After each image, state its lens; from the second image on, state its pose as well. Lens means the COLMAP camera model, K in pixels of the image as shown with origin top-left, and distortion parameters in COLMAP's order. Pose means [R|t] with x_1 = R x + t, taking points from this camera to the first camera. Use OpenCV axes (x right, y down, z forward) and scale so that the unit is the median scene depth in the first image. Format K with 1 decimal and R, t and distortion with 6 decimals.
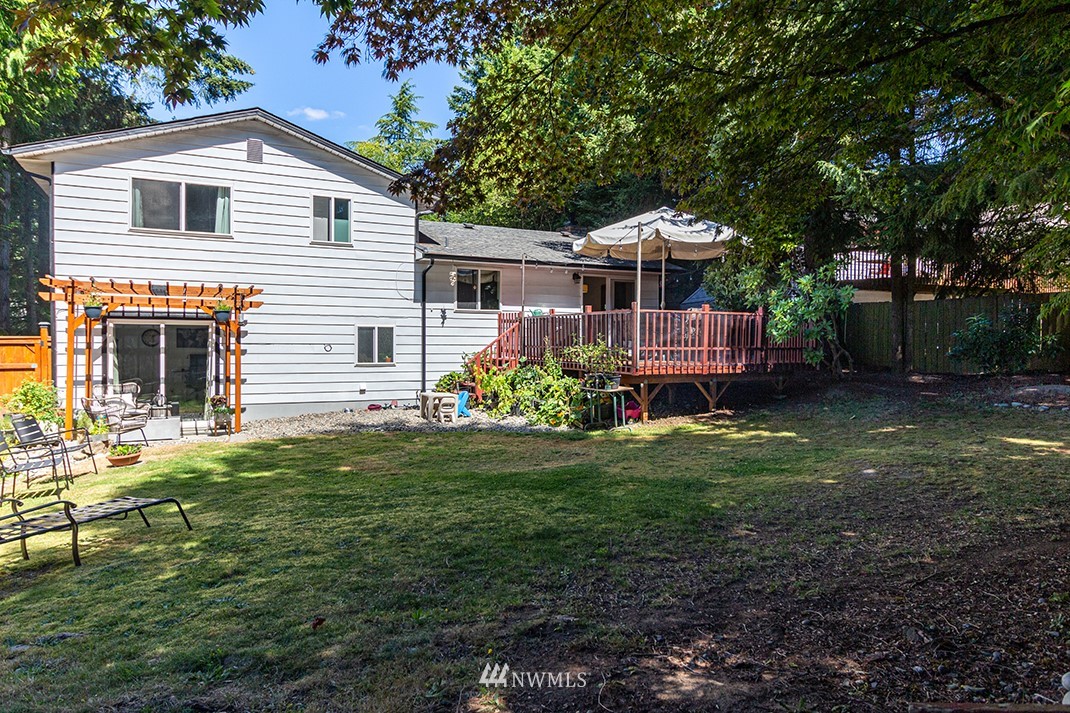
lens RADIAL K [[708.1, 0, 535.0], [0, 708.1, 356.5], [0, 0, 1]] dist [0.004173, 0.001982]
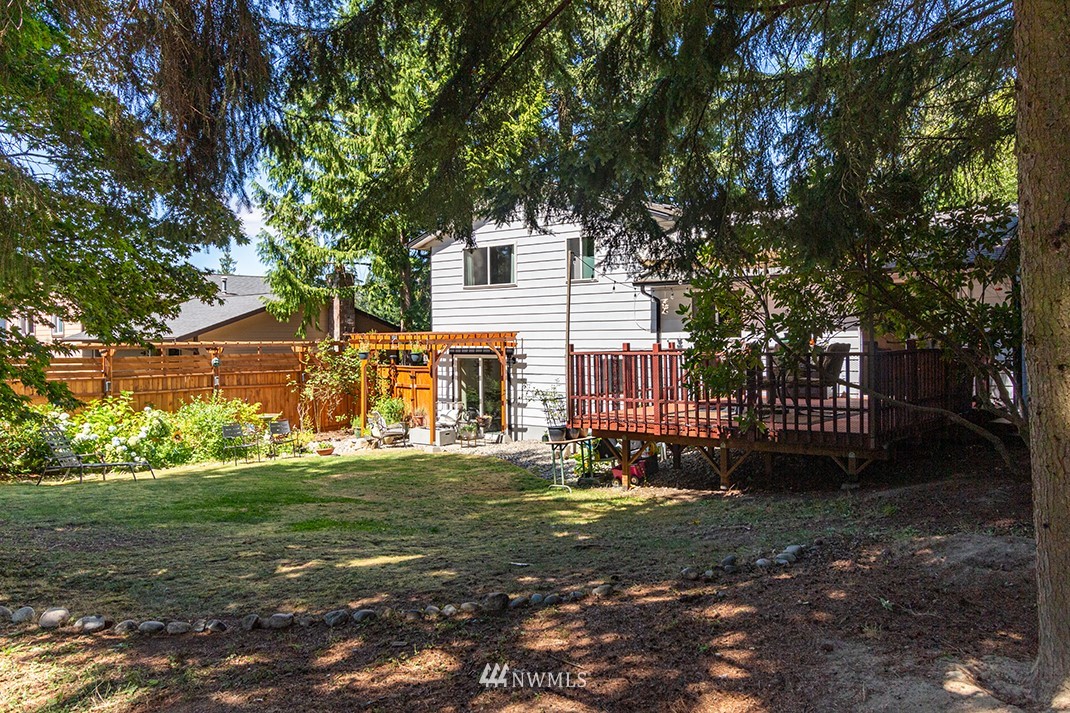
lens RADIAL K [[820.6, 0, 535.0], [0, 820.6, 356.5], [0, 0, 1]] dist [-0.003640, 0.002006]
pose [[0.405510, 0.008704, -0.914049, 0.920339], [-0.007392, 0.999953, 0.006243, -0.060225], [0.914061, 0.004225, 0.405555, 0.495493]]
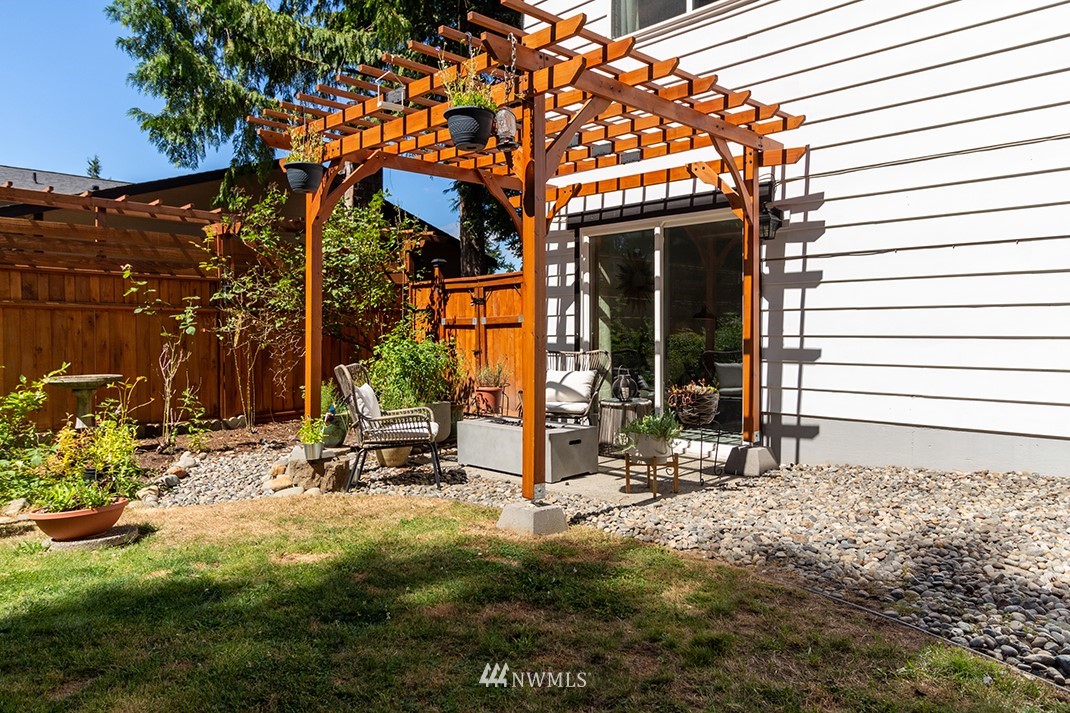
lens RADIAL K [[708.1, 0, 535.0], [0, 708.1, 356.5], [0, 0, 1]] dist [0.004173, 0.001982]
pose [[0.318873, 0.024338, -0.947485, -0.107689], [-0.015378, 0.999672, 0.020503, 0.032563], [0.947673, 0.008033, 0.319142, 0.797588]]
